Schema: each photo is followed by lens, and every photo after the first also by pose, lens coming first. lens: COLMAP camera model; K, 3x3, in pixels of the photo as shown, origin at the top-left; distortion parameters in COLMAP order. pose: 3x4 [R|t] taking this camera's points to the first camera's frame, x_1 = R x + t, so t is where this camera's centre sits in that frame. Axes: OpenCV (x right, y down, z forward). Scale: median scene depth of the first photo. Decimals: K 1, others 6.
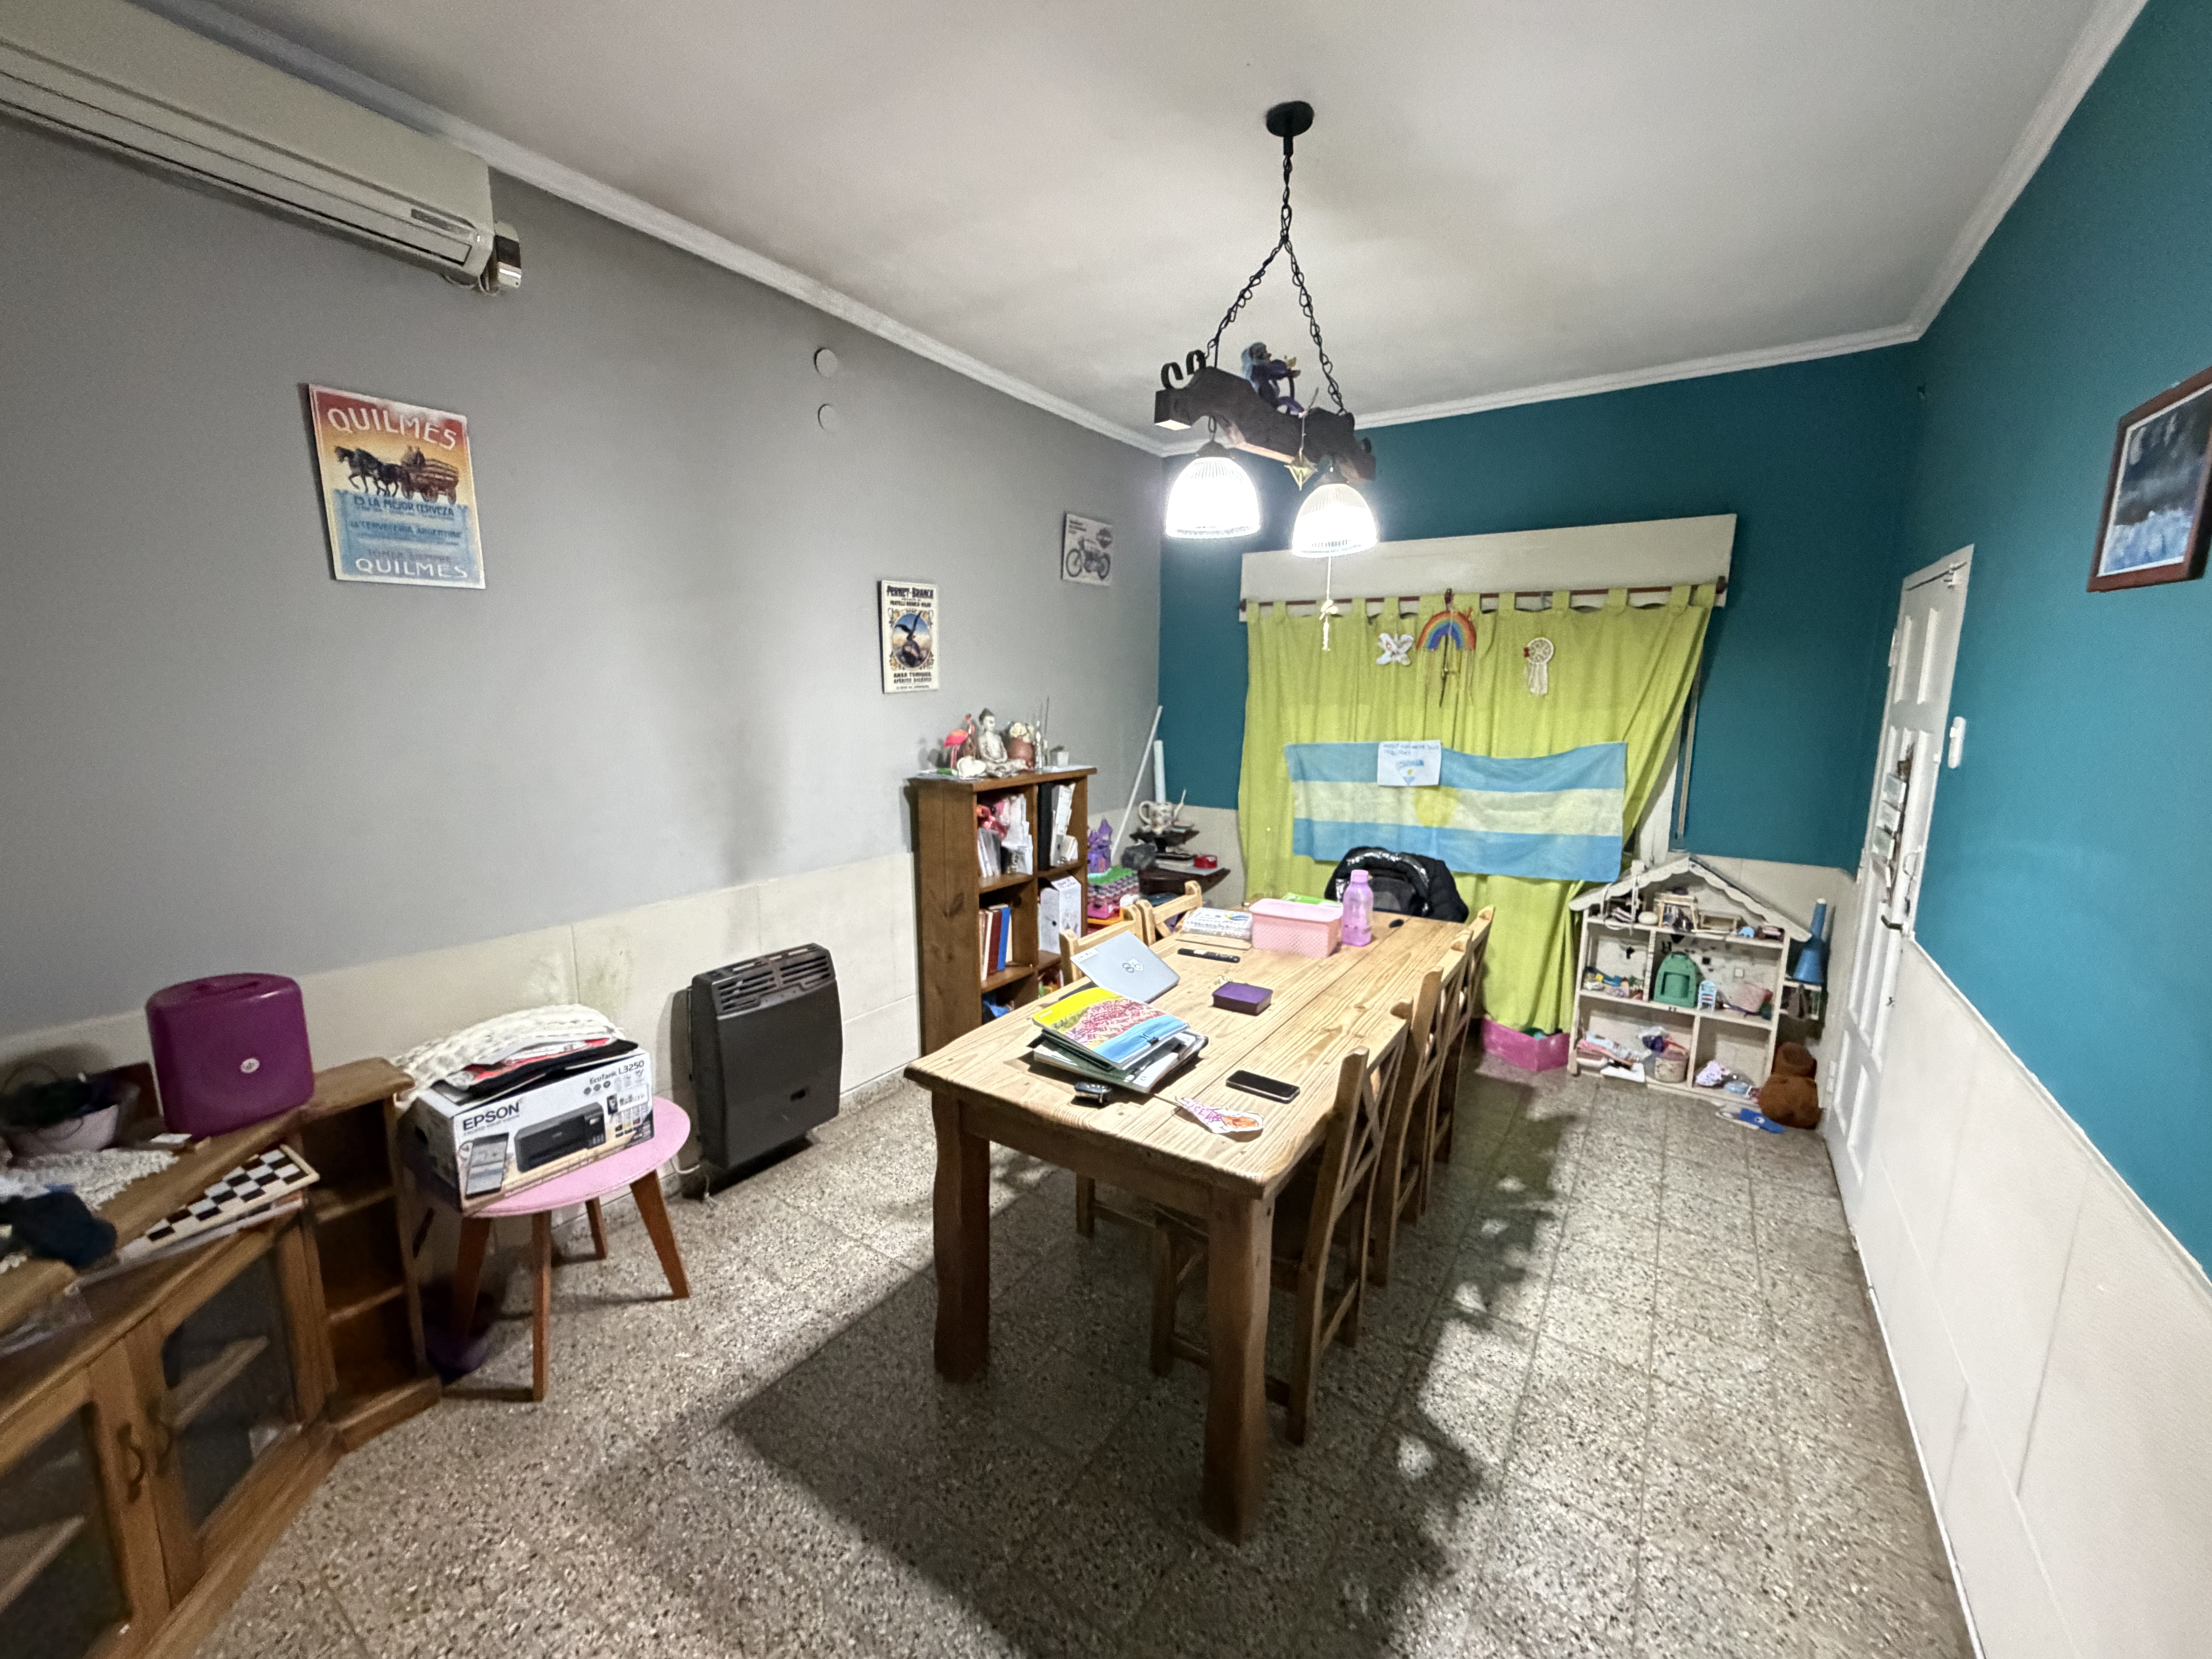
lens RADIAL K [[876.9, 0, 1101.8], [0, 876.9, 826.5], [0, 0, 1]] dist [-0.001382, -0.000173]
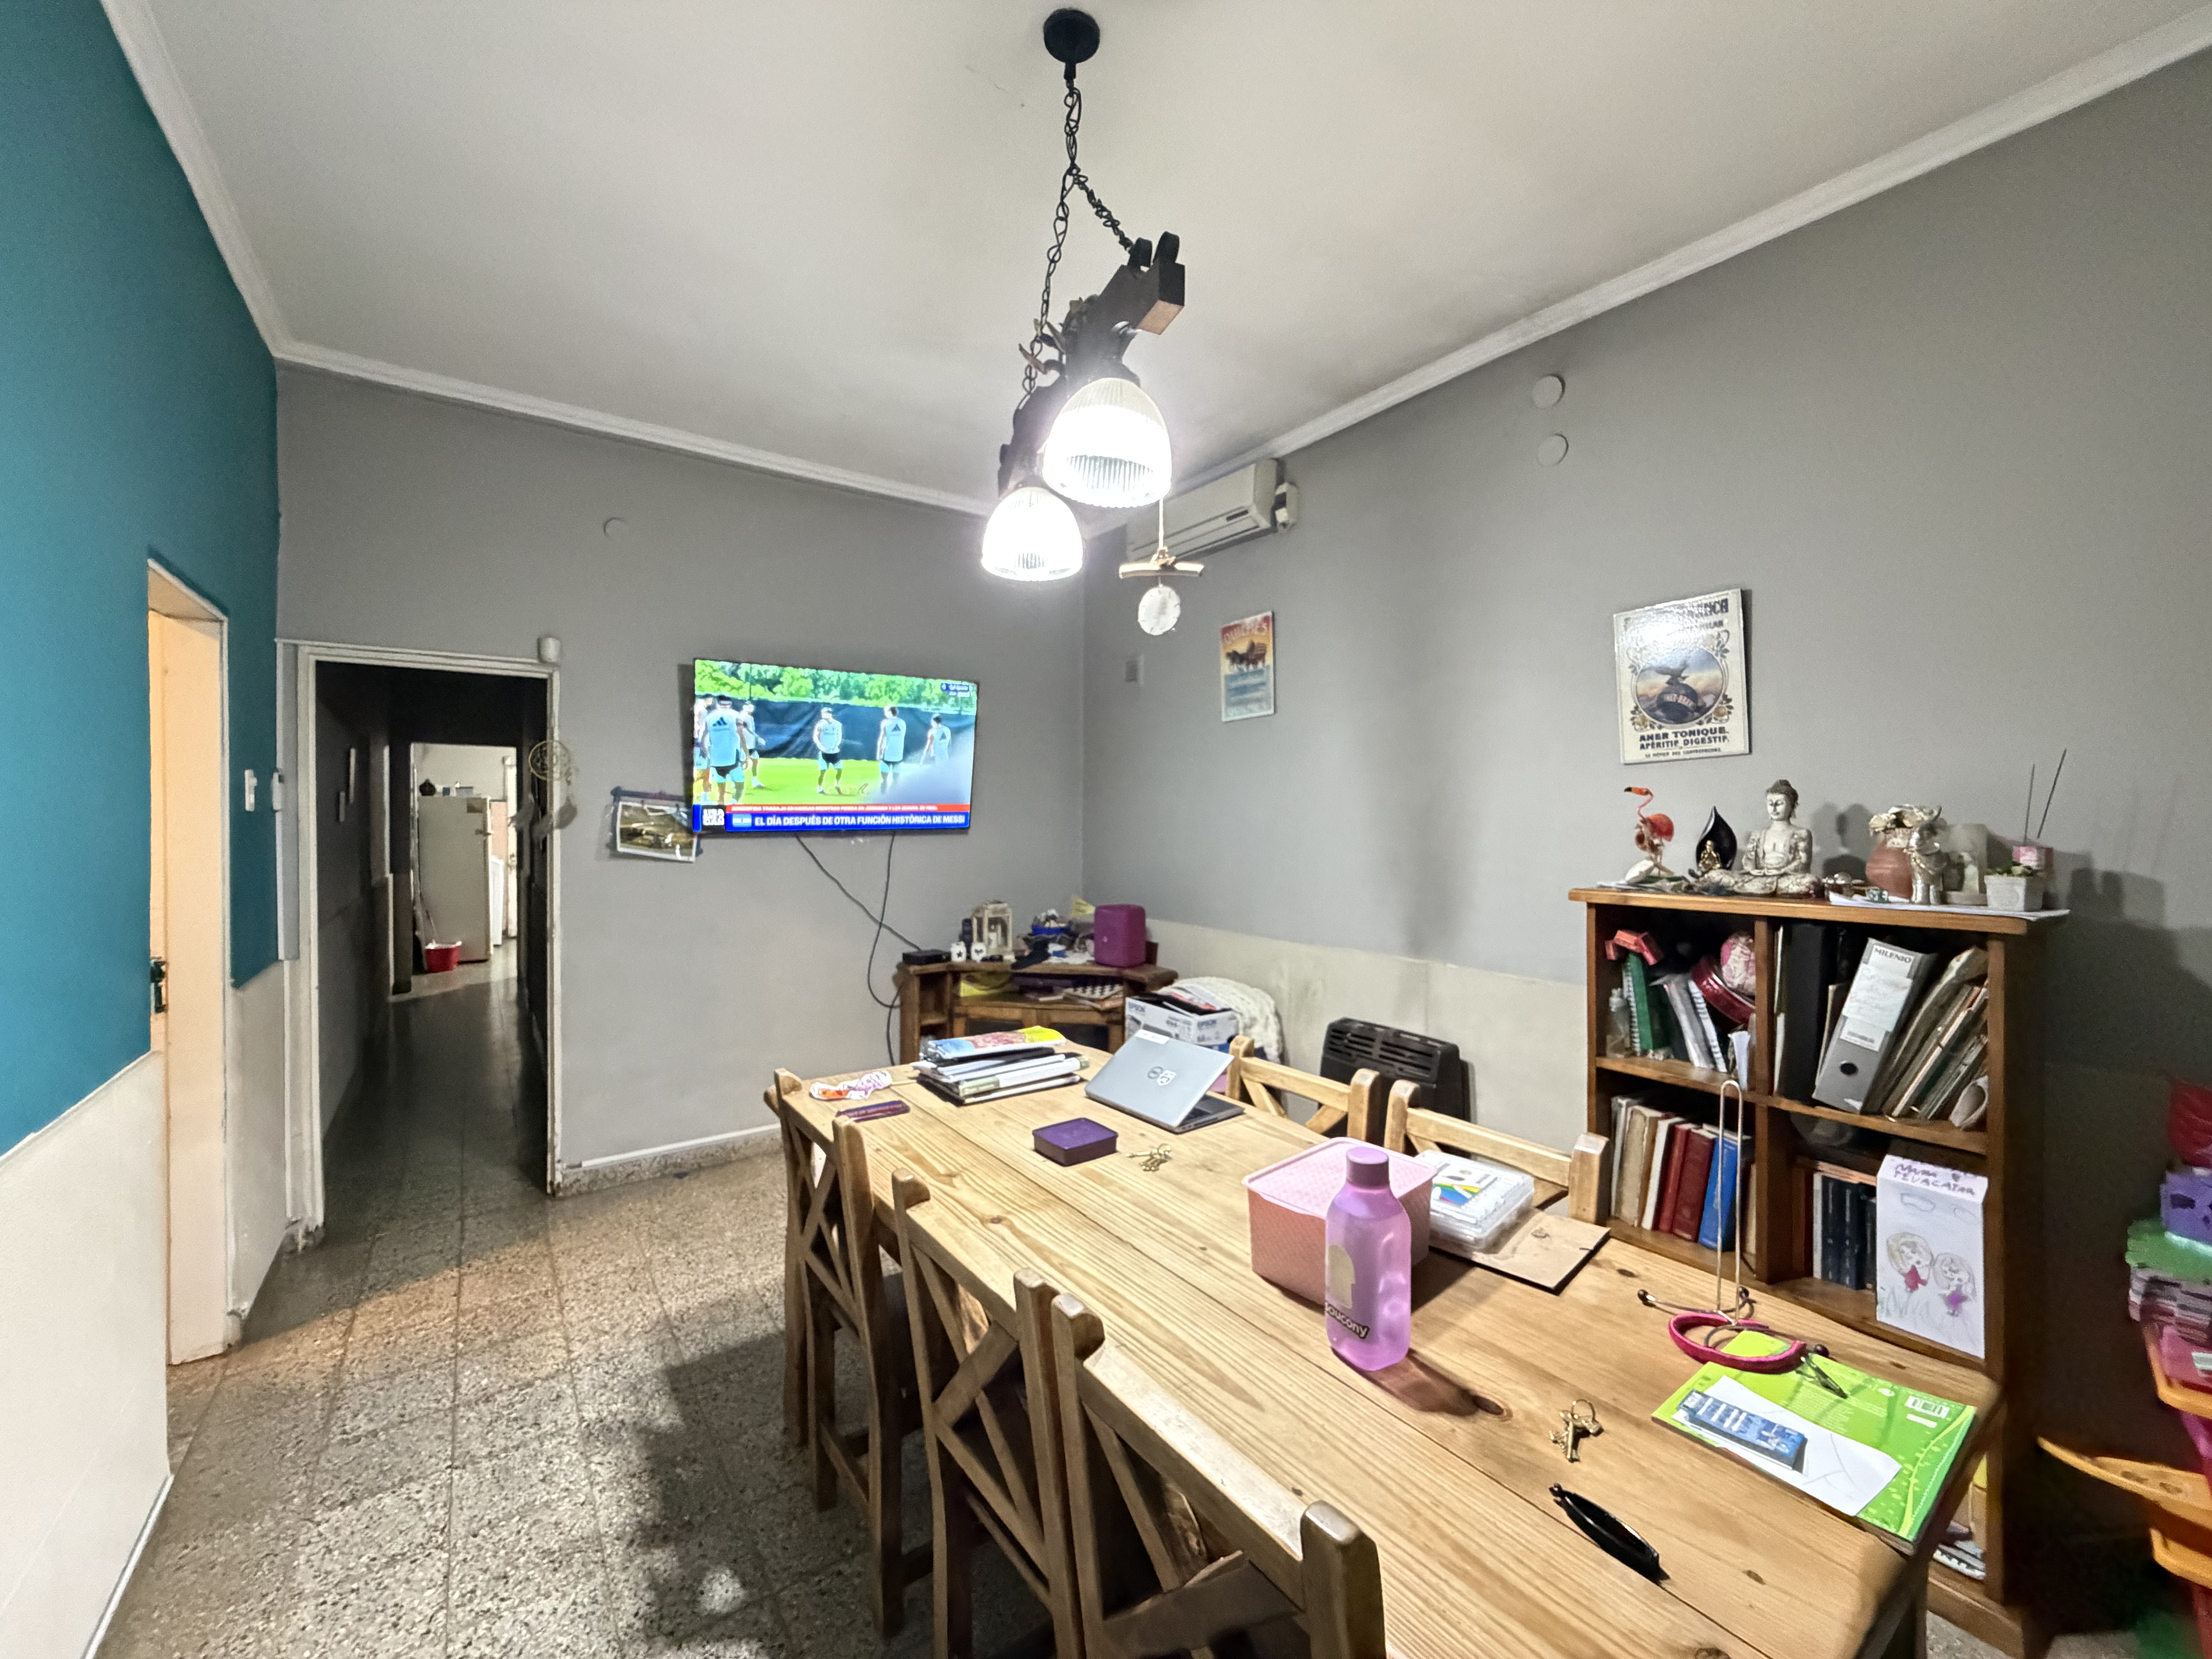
lens RADIAL K [[876.9, 0, 1101.8], [0, 876.9, 826.5], [0, 0, 1]] dist [-0.001382, -0.000173]
pose [[-0.354105, -0.000688, -0.935205, 0.558699], [-0.156173, 0.986001, 0.058408, -0.072453], [0.922073, 0.166737, -0.349256, 0.823951]]
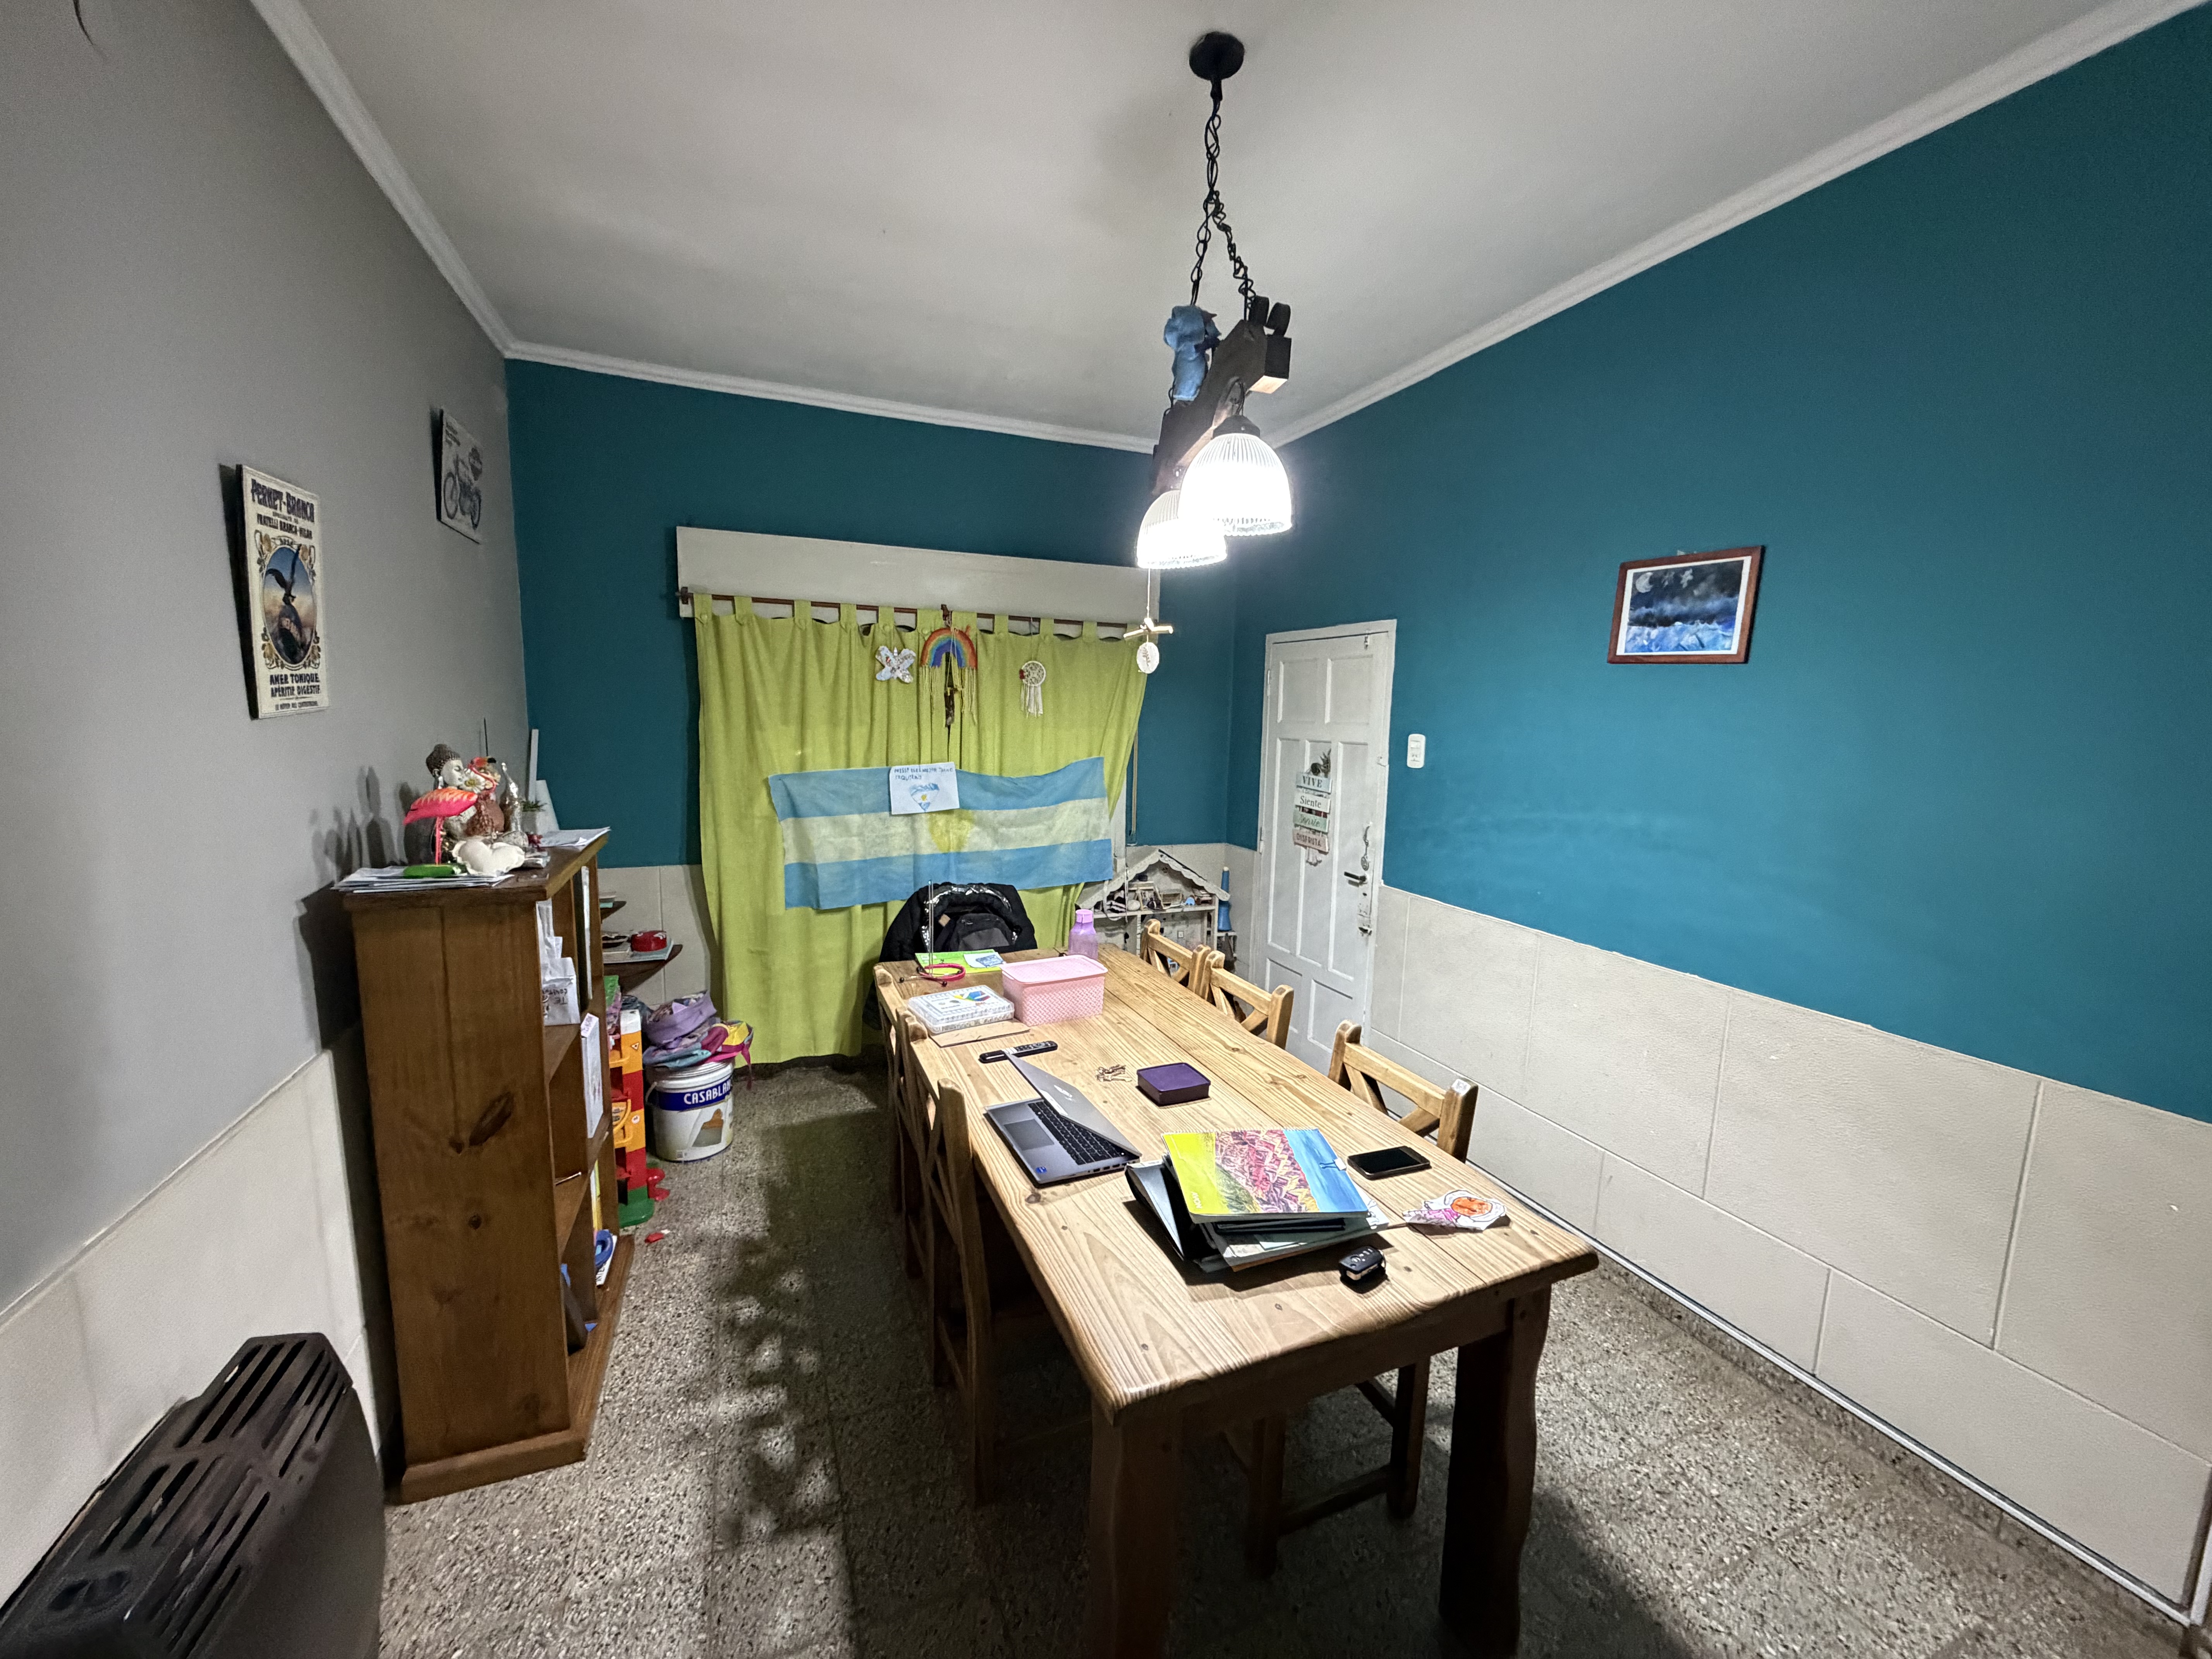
lens RADIAL K [[872.3, 0, 1094.2], [0, 872.3, 831.4], [0, 0, 1]] dist [-0.001208, -0.000143]
pose [[0.556263, -0.112880, 0.823304, -0.365511], [0.115828, 0.991592, 0.057695, -0.068455], [-0.822895, 0.063268, 0.564661, 0.383416]]
